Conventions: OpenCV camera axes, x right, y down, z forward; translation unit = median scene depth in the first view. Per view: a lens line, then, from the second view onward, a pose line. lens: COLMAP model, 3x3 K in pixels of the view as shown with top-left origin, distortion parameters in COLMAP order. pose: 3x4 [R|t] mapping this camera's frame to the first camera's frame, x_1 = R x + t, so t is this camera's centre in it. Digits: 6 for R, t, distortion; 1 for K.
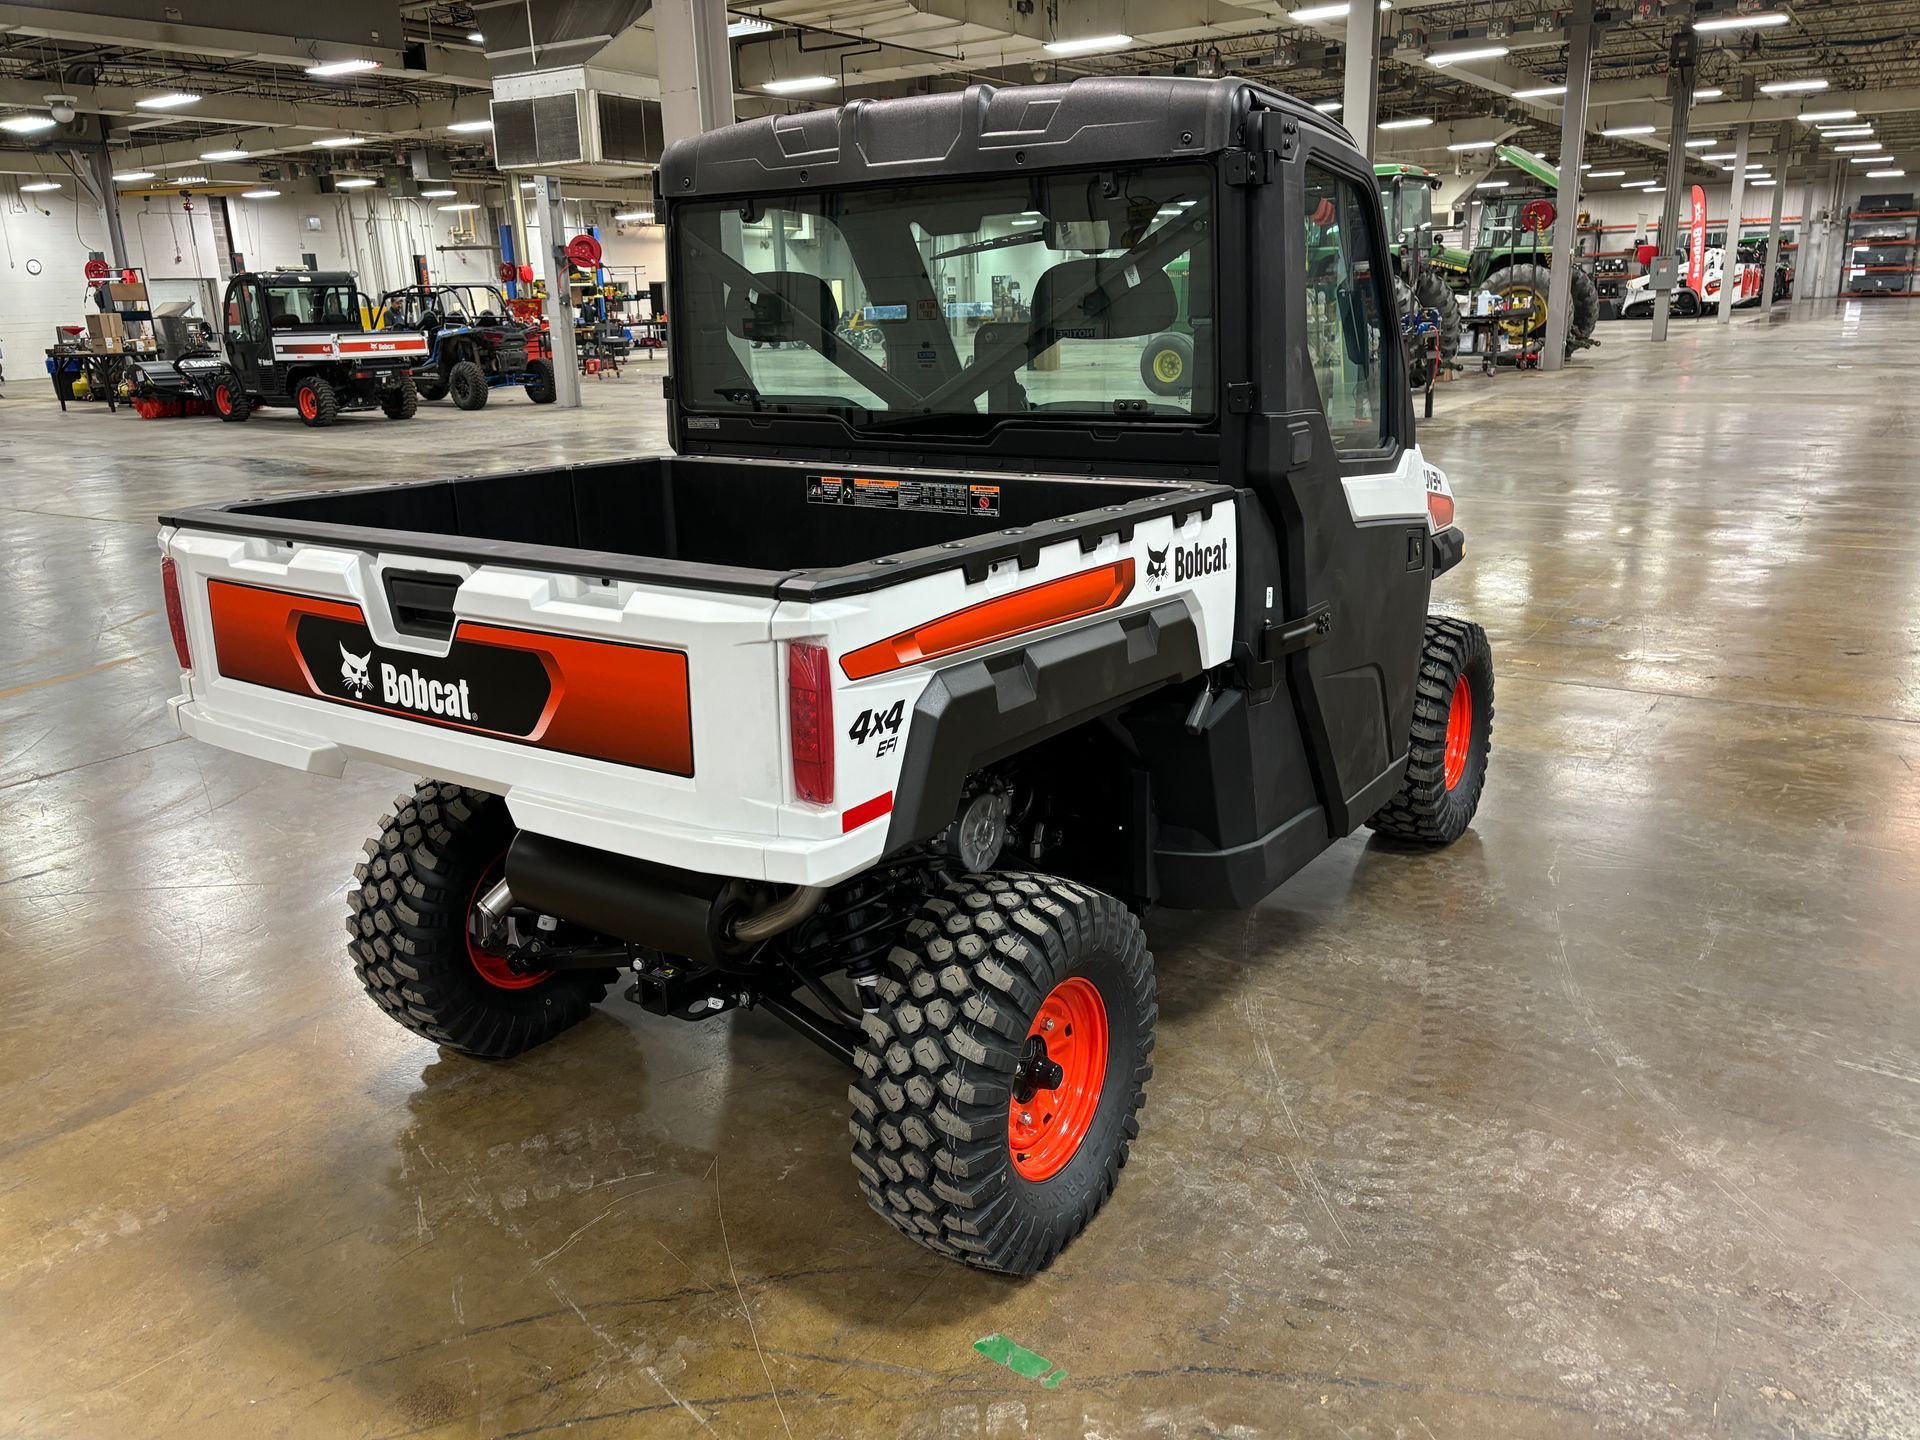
lens RADIAL K [[1450.4, 0, 969.3], [0, 1450.4, 705.0], [0, 0, 1]] dist [0.050634, -0.045255]
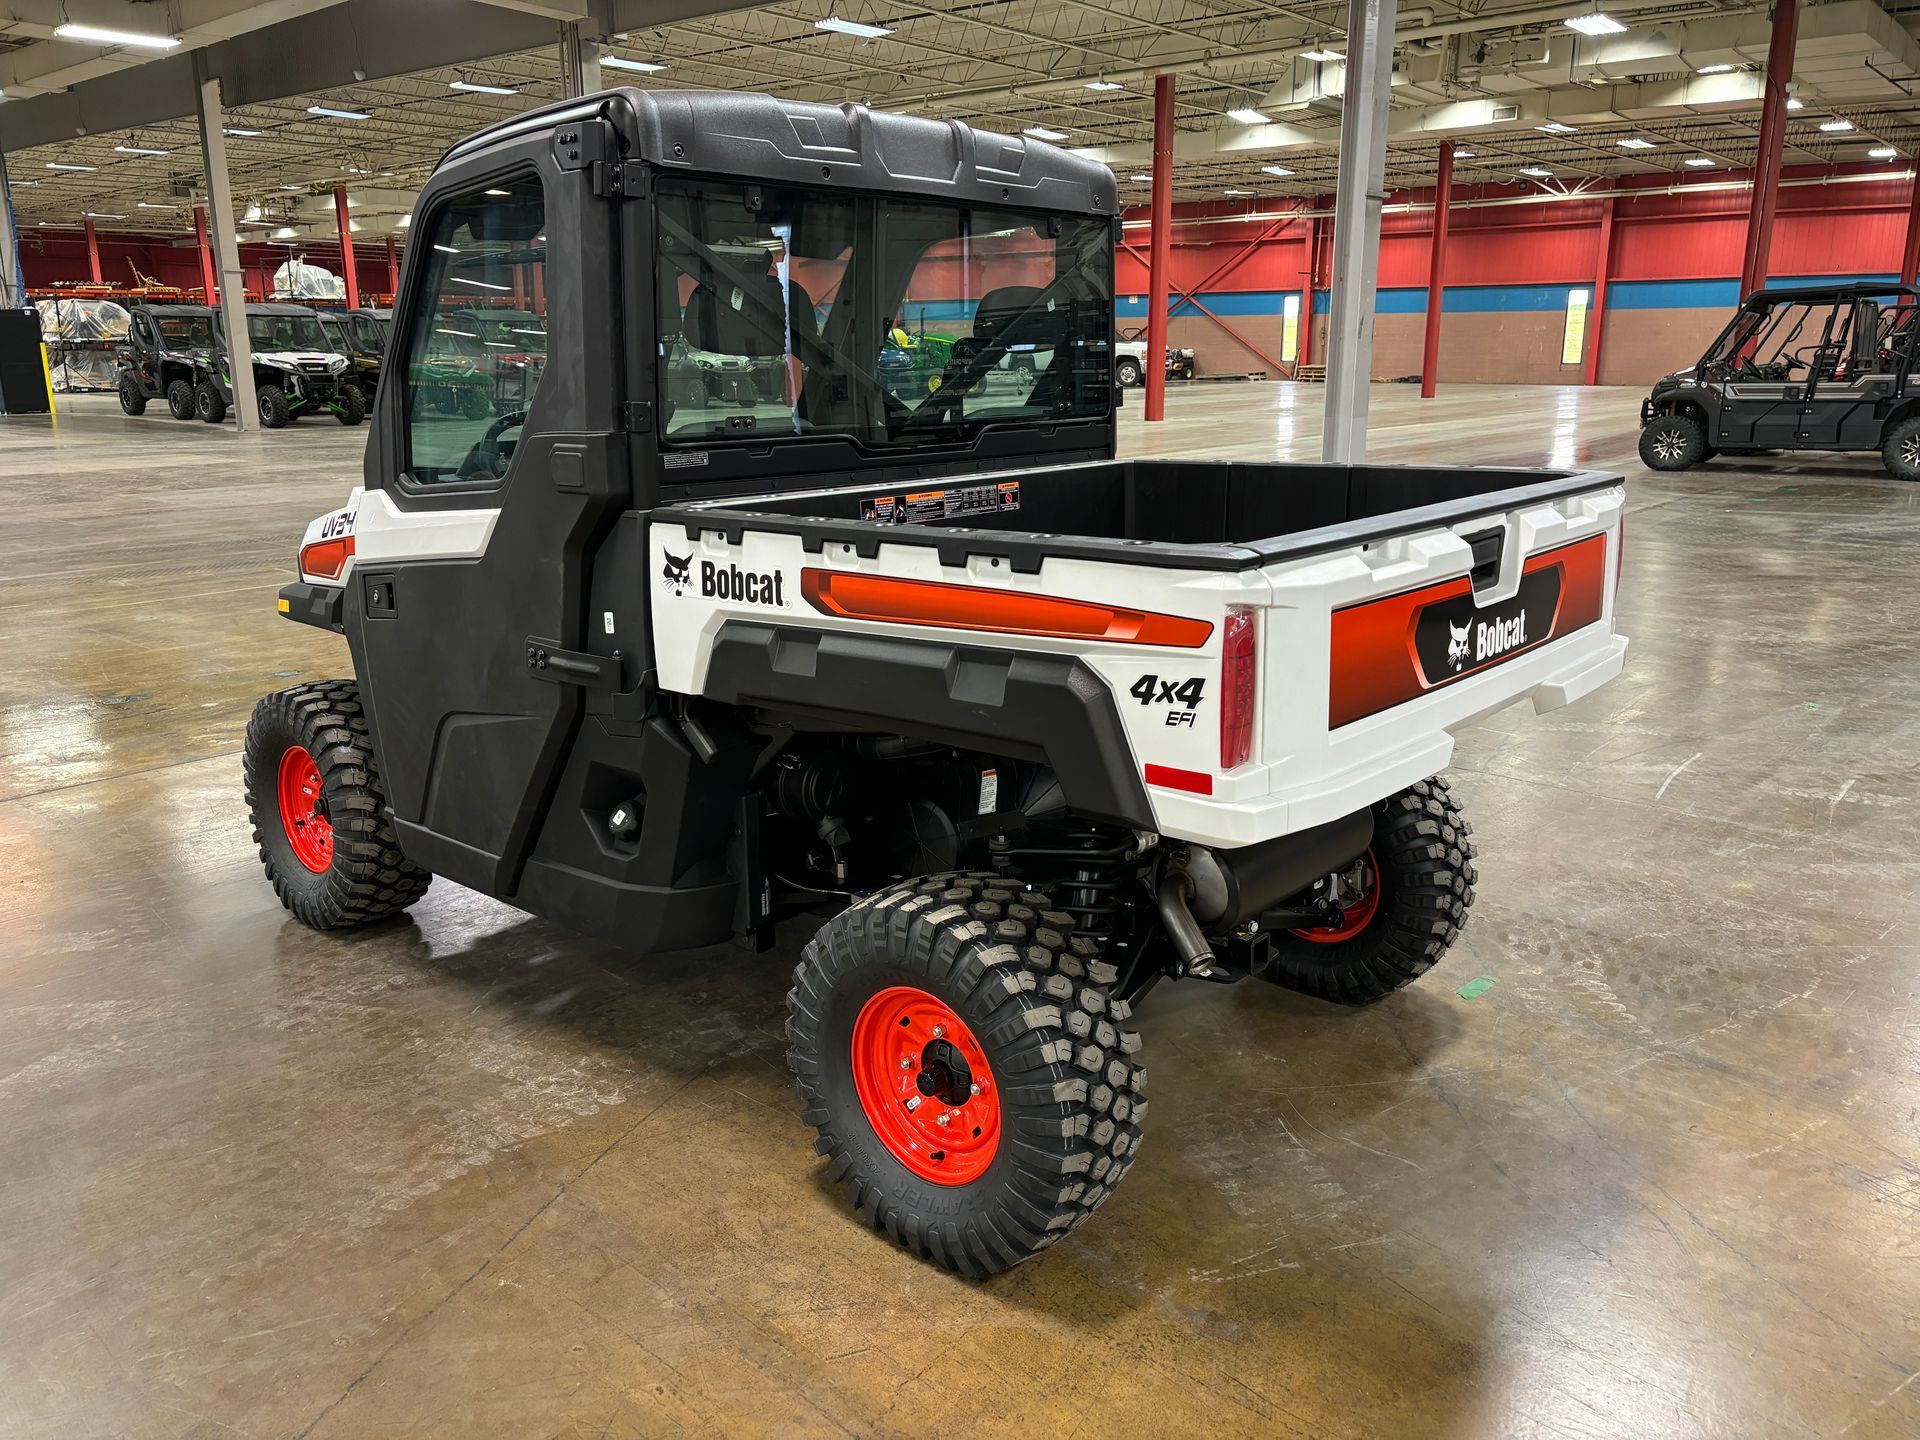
lens RADIAL K [[1450.4, 0, 961.7], [0, 1450.4, 705.5], [0, 0, 1]] dist [0.050634, -0.045255]
pose [[0.125447, -0.214099, 0.968723, -1.300404], [0.271822, 0.946489, 0.173984, -0.226678], [-0.954136, 0.241495, 0.176931, 1.034109]]
